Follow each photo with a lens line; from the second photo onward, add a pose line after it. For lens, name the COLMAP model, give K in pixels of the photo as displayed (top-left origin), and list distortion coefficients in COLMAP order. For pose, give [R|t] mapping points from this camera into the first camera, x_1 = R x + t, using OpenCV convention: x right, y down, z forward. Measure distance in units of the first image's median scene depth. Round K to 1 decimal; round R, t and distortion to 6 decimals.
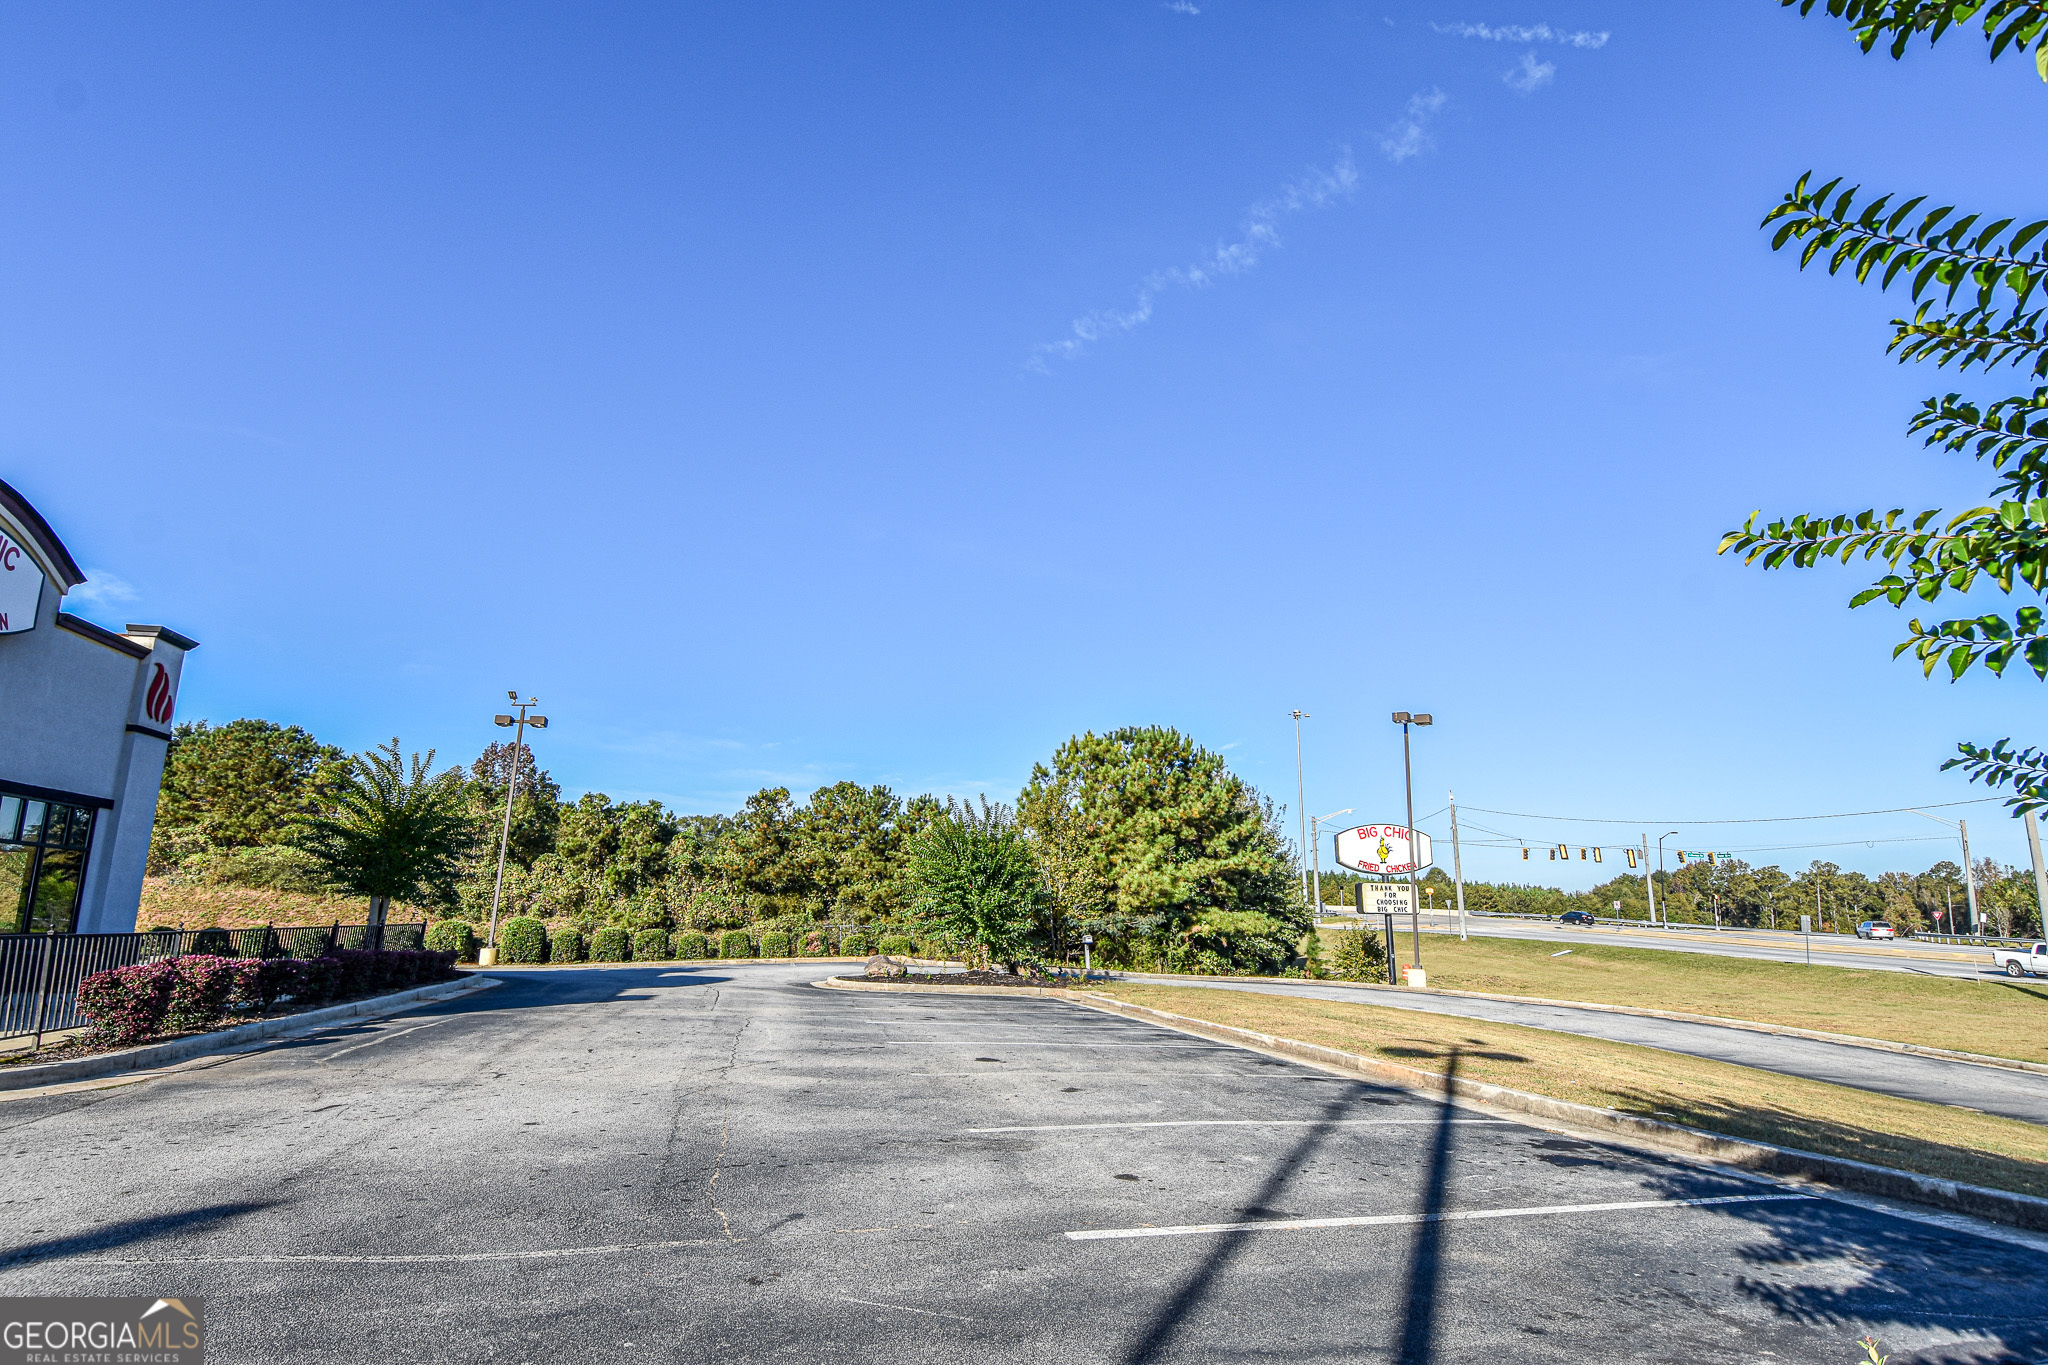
lens RADIAL K [[1064.2, 0, 1018.4], [0, 1064.2, 667.0], [0, 0, 1]] dist [0.054366, -0.059821]
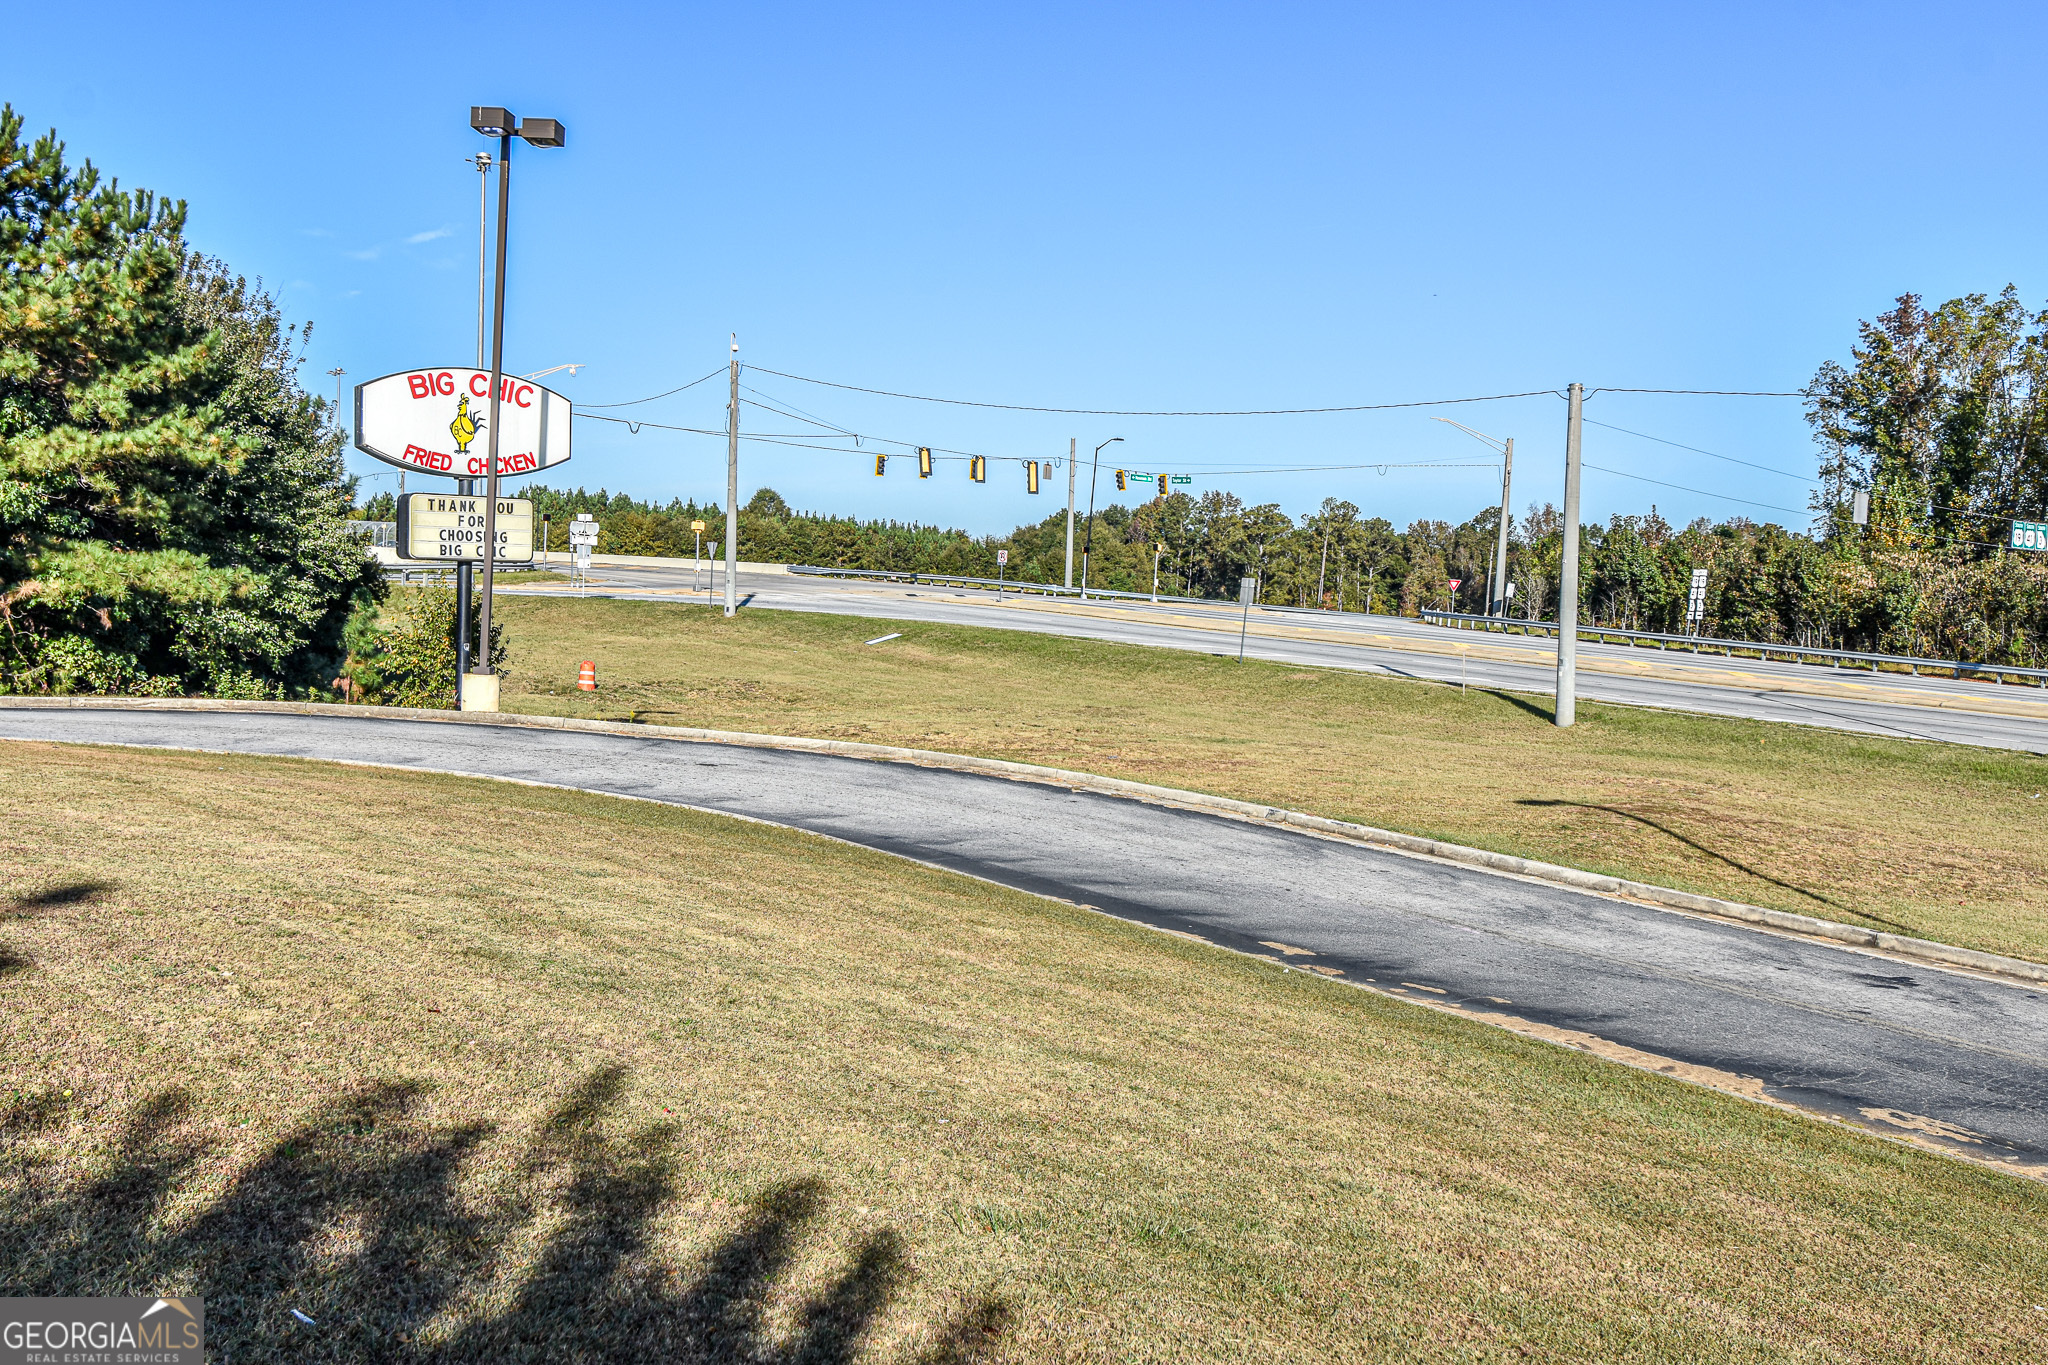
lens RADIAL K [[2043.4, 0, 1021.1], [0, 2043.4, 666.0], [0, 0, 1]] dist [0.073884, -0.094337]
pose [[0.888783, -0.004673, 0.458304, 0.134255], [-0.119581, 0.962949, 0.241721, 0.026602], [-0.442453, -0.269642, 0.855294, 0.105090]]
